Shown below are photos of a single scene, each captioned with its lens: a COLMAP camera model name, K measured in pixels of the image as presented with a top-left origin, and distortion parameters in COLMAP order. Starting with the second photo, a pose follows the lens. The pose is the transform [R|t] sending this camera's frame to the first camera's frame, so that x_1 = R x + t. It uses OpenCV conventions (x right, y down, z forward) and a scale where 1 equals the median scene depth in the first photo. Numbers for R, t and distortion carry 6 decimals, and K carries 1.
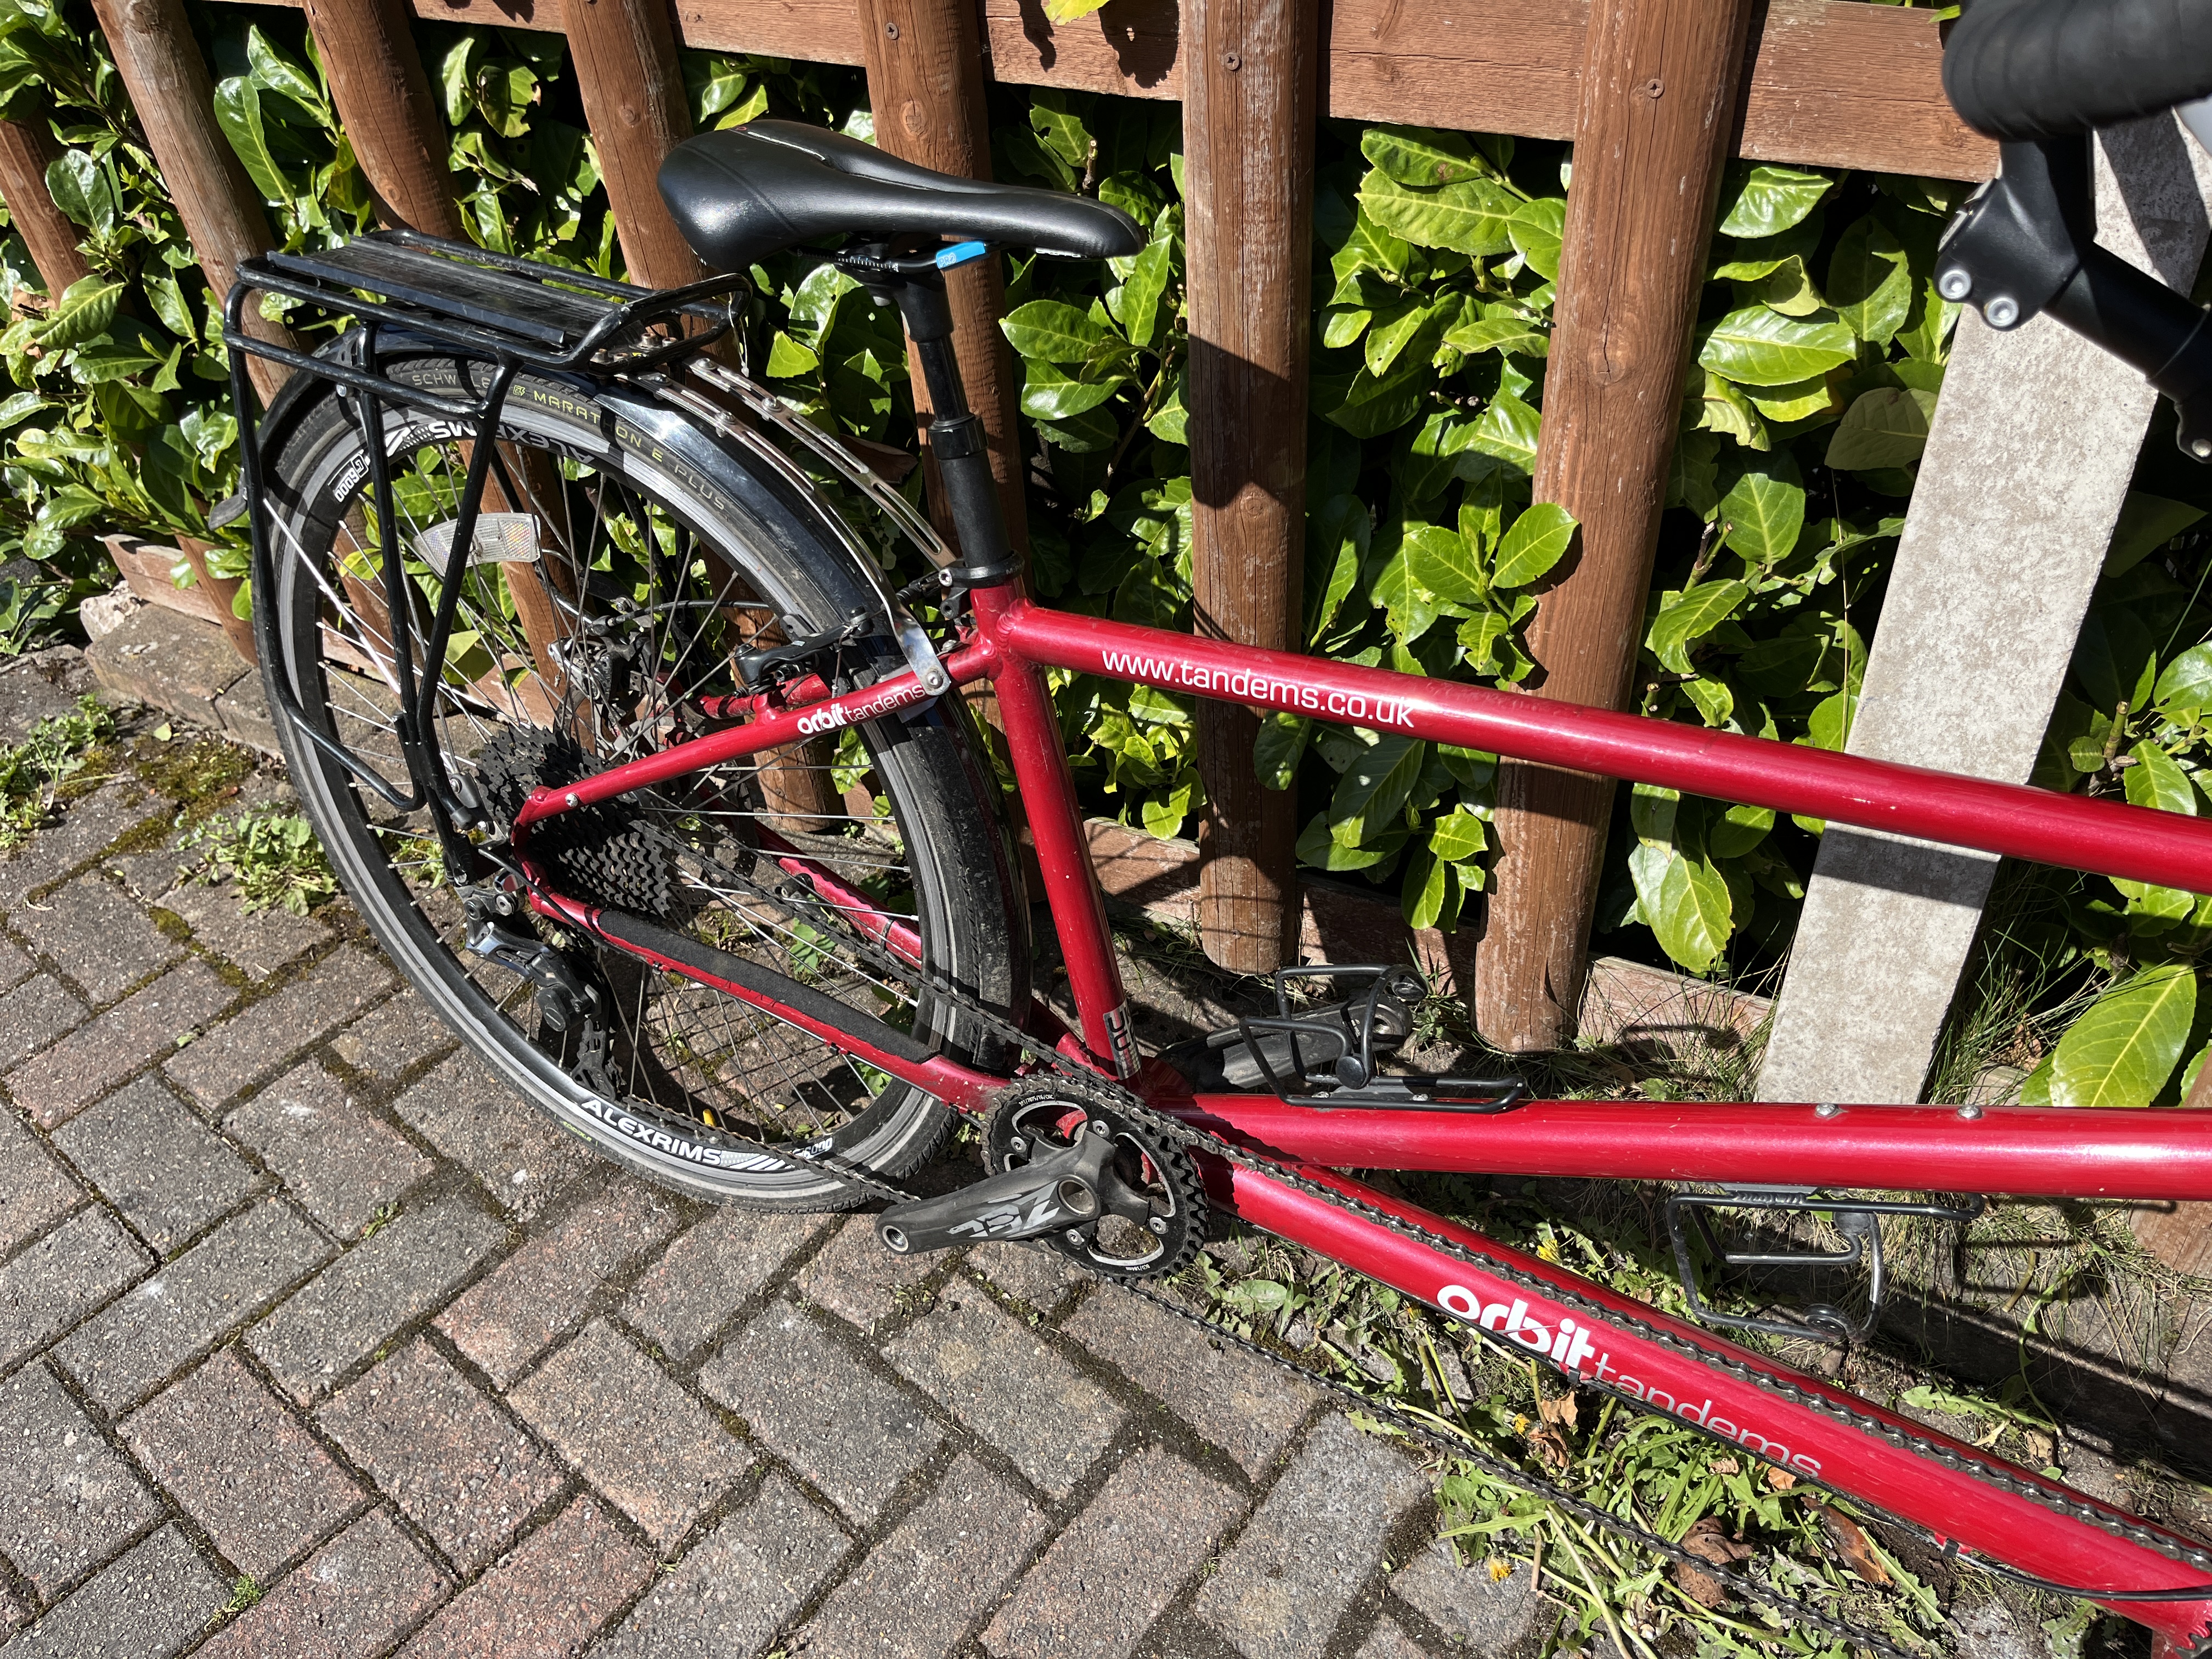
lens RADIAL K [[1691.9, 0, 1109.5], [0, 1691.9, 822.2], [0, 0, 1]] dist [0.073702, -0.105023]
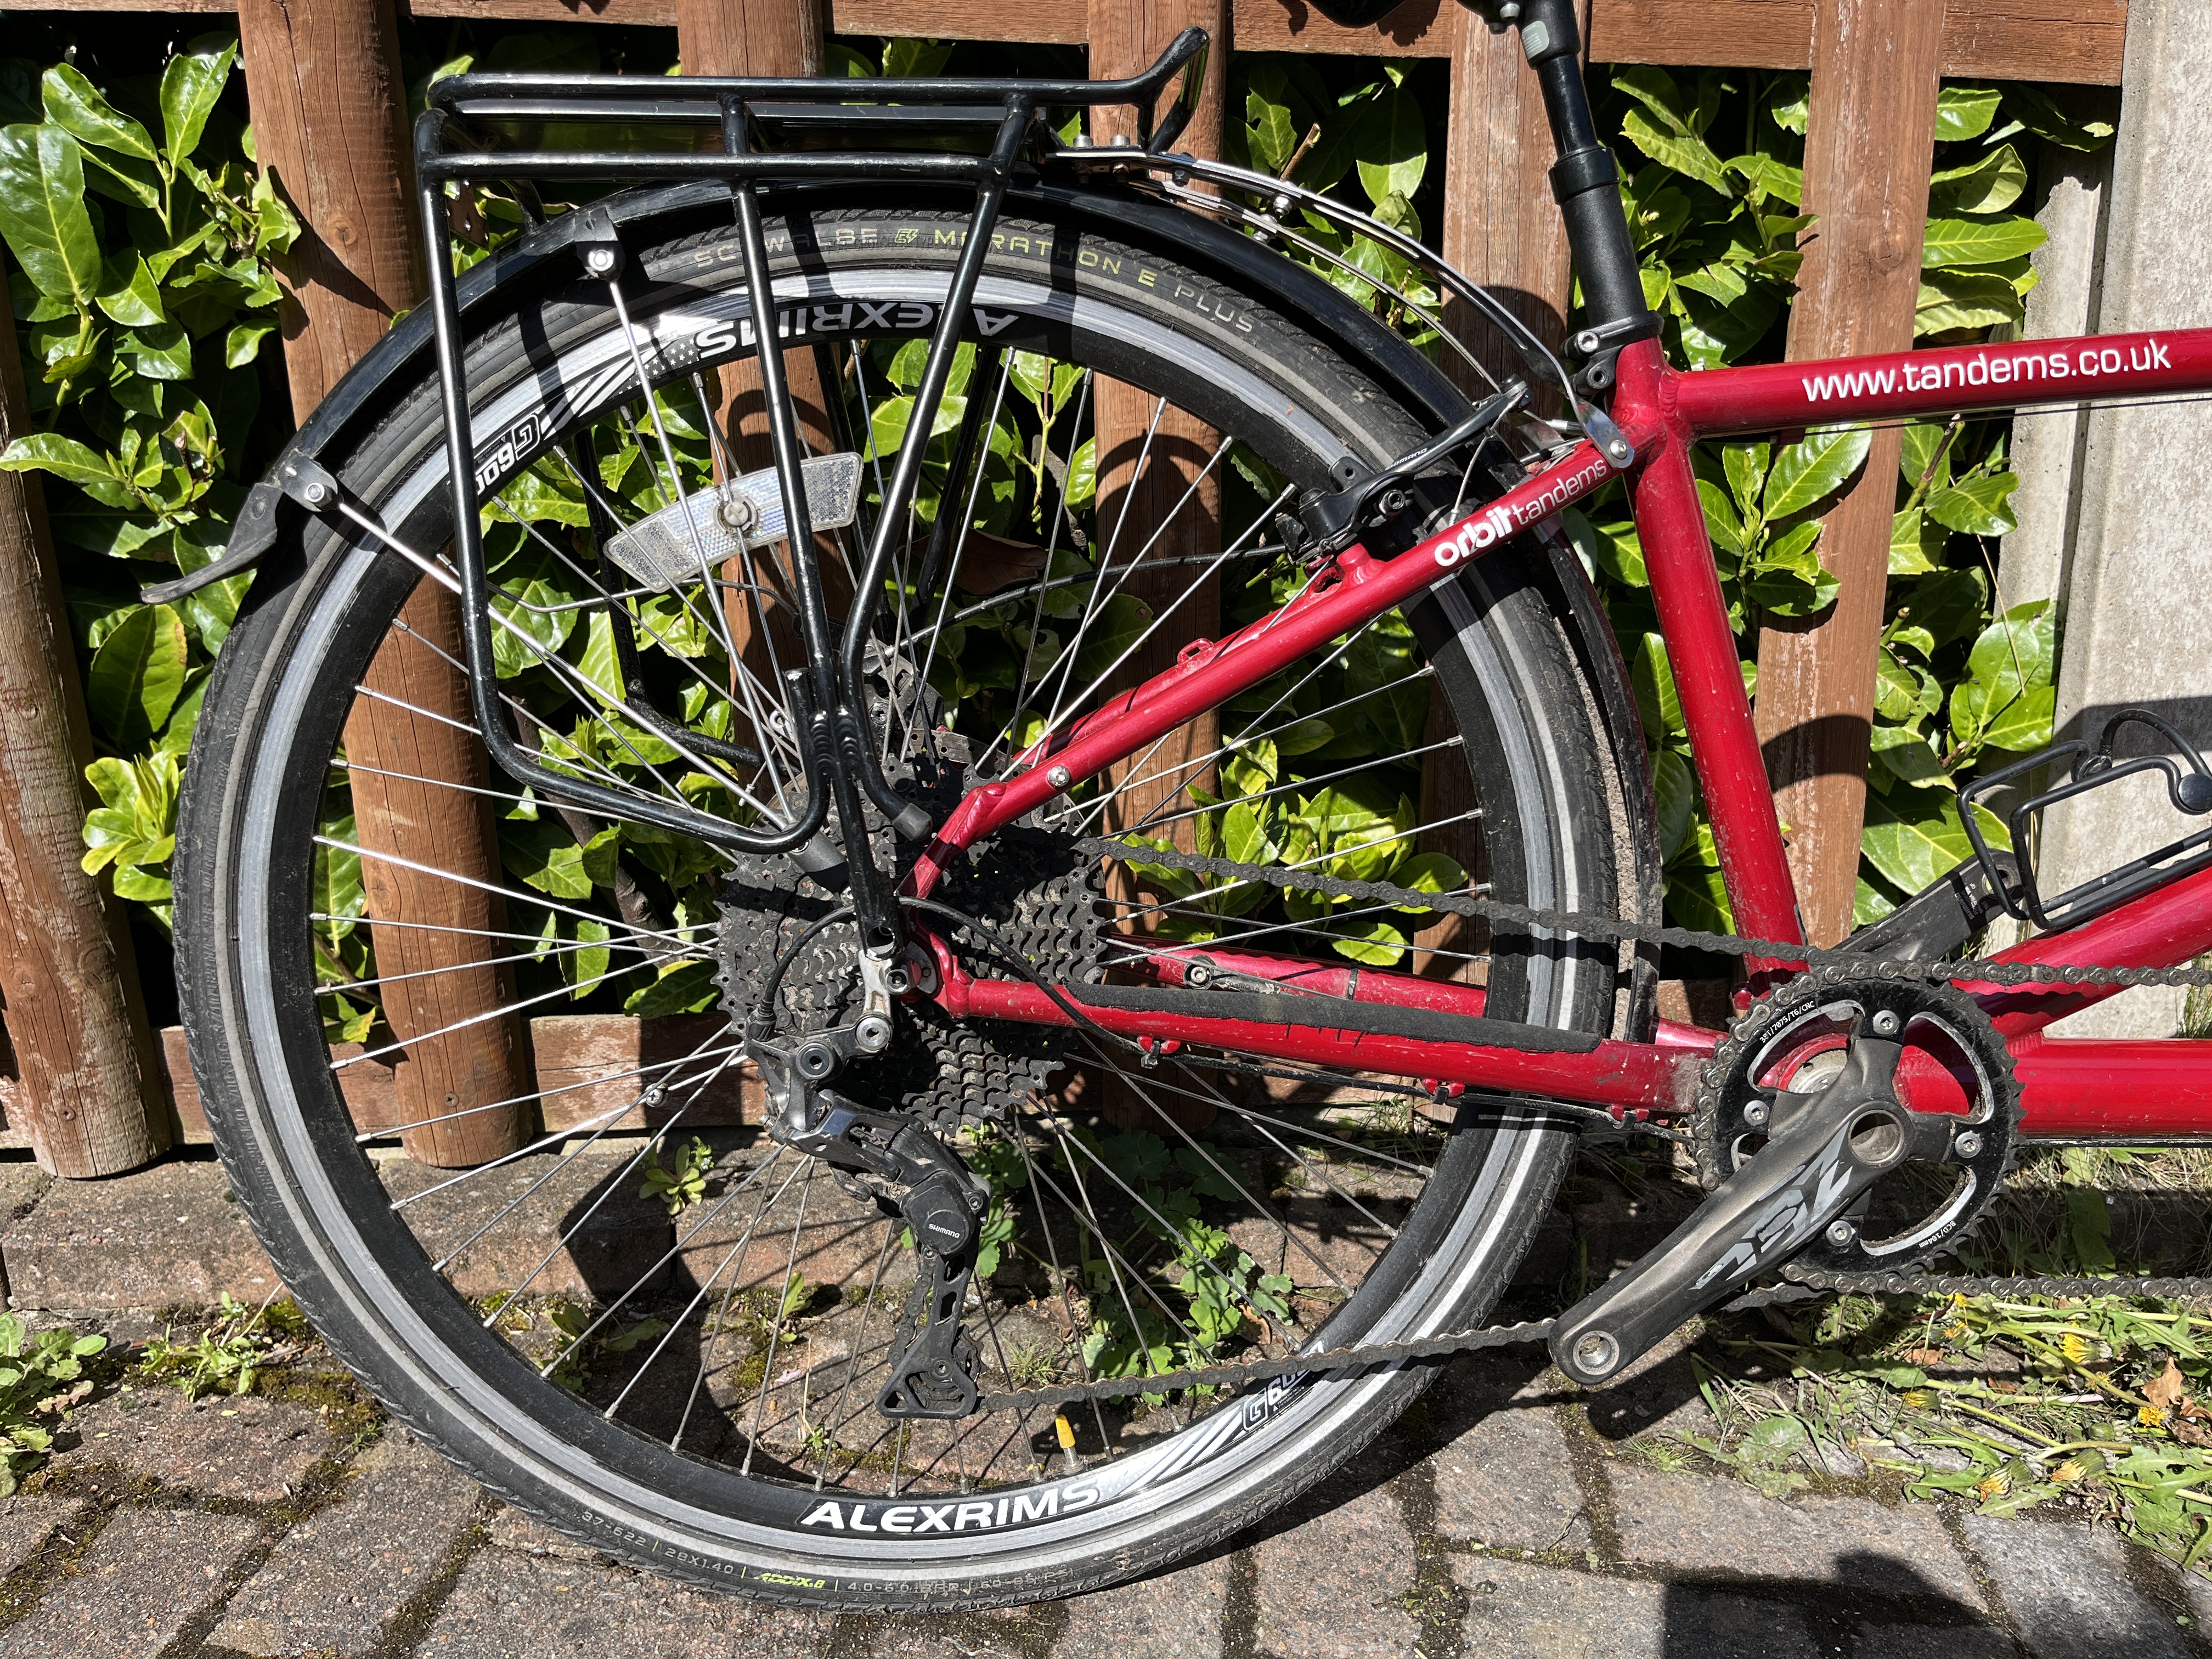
lens RADIAL K [[1691.9, 0, 1113.1], [0, 1691.9, 824.1], [0, 0, 1]] dist [0.073702, -0.105023]
pose [[0.843540, -0.100010, 0.527672, -0.574840], [0.313953, 0.888977, -0.333398, 0.205693], [-0.435745, 0.446899, 0.781286, 0.422032]]
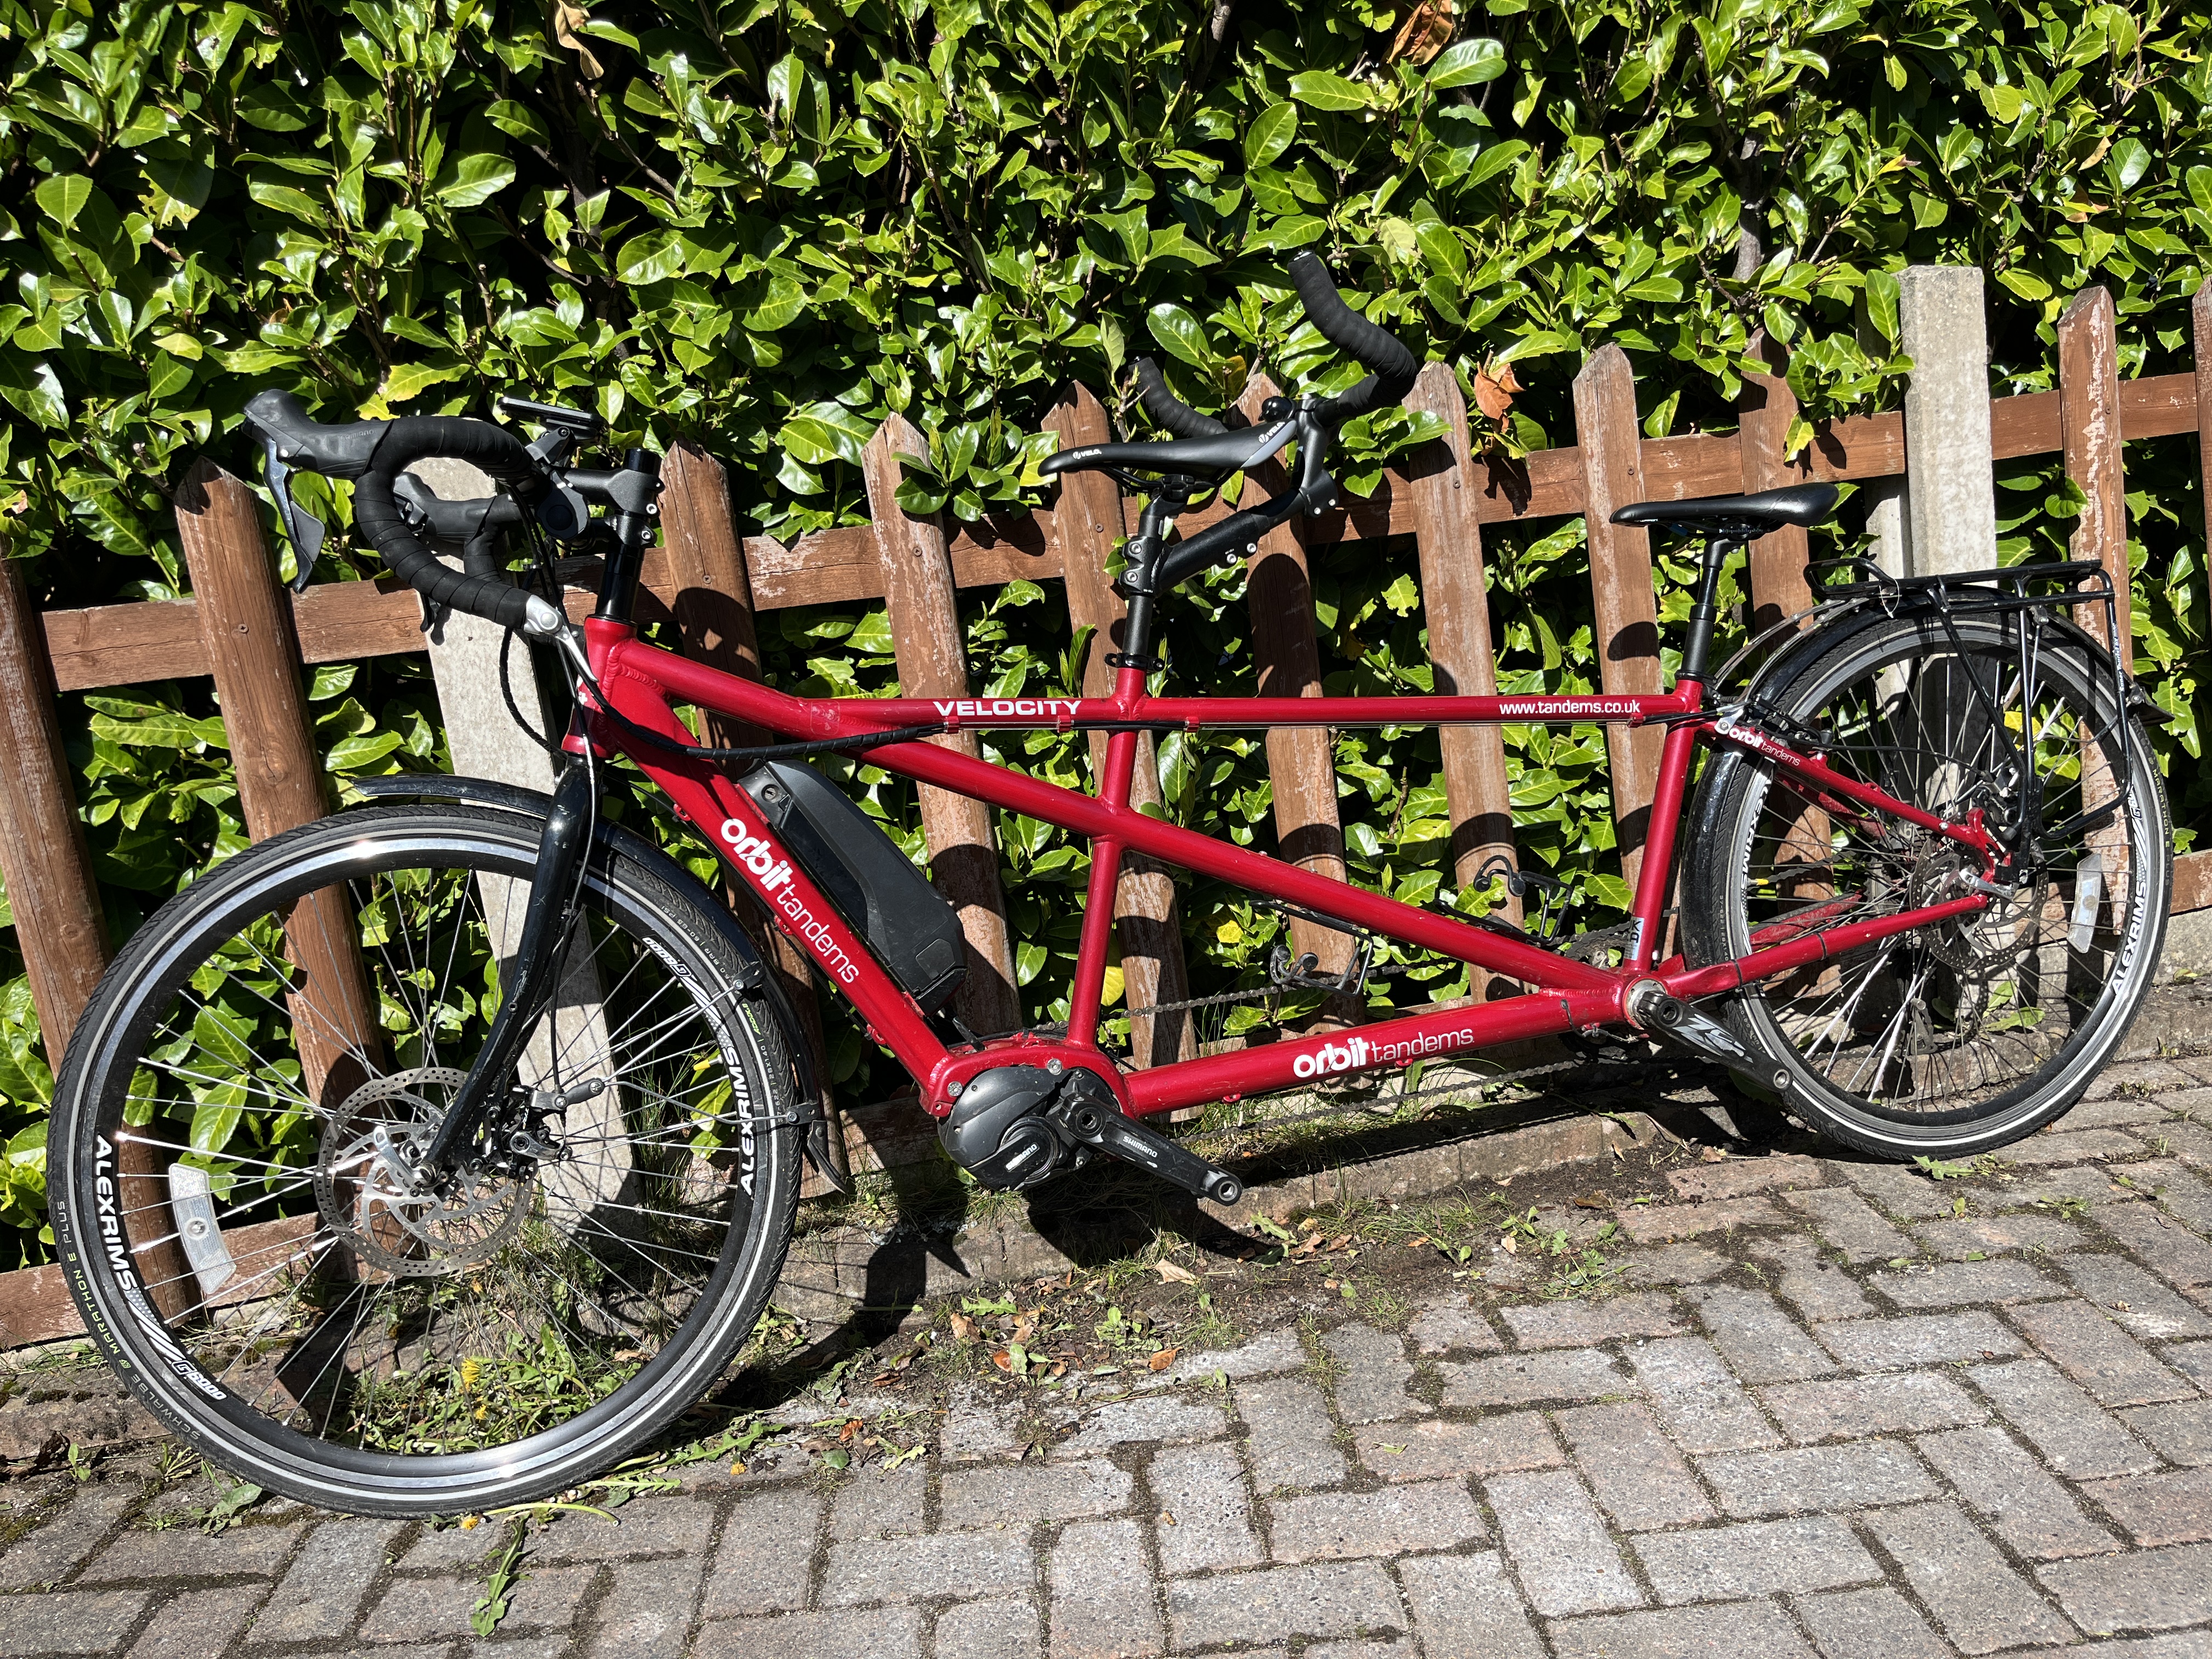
lens RADIAL K [[1691.9, 0, 1113.9], [0, 1691.9, 835.9], [0, 0, 1]] dist [0.073702, -0.105023]
pose [[0.750059, -0.164162, 0.640673, -0.169911], [0.485376, 0.794640, -0.364634, 0.702555], [-0.449245, 0.584464, 0.675707, -0.472142]]
